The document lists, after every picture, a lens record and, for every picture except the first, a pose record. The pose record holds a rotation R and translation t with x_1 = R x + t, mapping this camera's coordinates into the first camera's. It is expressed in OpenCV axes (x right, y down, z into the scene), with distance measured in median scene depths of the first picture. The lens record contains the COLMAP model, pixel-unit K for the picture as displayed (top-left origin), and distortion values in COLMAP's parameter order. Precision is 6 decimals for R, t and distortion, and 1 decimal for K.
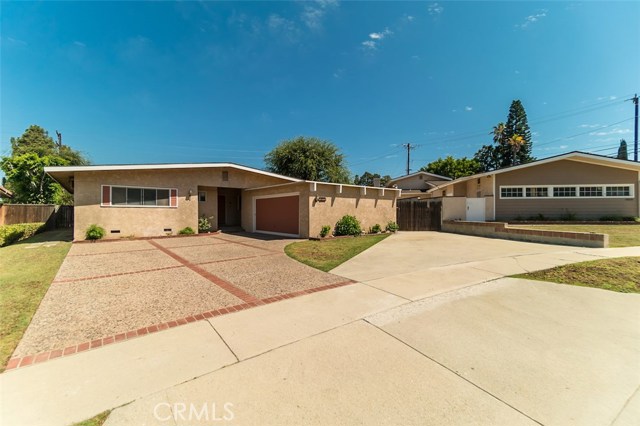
lens RADIAL K [[280.9, 0, 319.4], [0, 280.9, 212.9], [0, 0, 1]] dist [-0.004805, 0.000387]
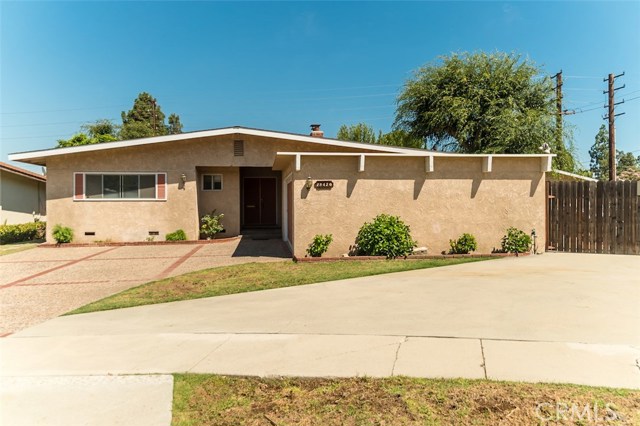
lens RADIAL K [[513.1, 0, 318.5], [0, 513.1, 206.4], [0, 0, 1]] dist [-0.006663, 0.007274]
pose [[0.835084, 0.001556, -0.550120, 0.442889], [0.004070, 0.999951, 0.009006, -0.013486], [0.550107, -0.009759, 0.835037, 0.157227]]
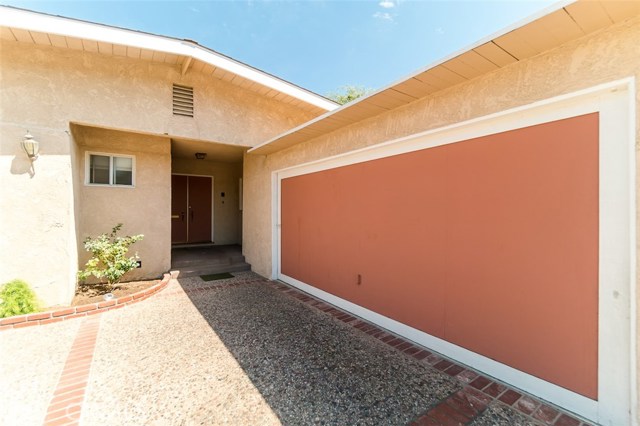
lens RADIAL K [[280.9, 0, 316.9], [0, 280.9, 213.3], [0, 0, 1]] dist [-0.004805, 0.000387]
pose [[0.996612, 0.001641, -0.082230, -0.168145], [-0.002179, 0.999977, -0.006458, -0.007209], [0.082217, 0.006615, 0.996592, 0.724976]]
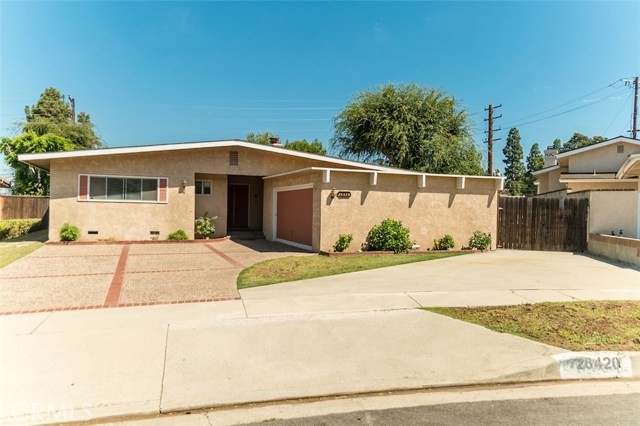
lens RADIAL K [[513.1, 0, 320.1], [0, 513.1, 215.7], [0, 0, 1]] dist [-0.006663, 0.007274]
pose [[0.943033, 0.023323, -0.331880, 0.298320], [-0.020140, 0.999712, 0.013028, -0.010715], [0.332088, -0.005602, 0.943232, -0.131092]]
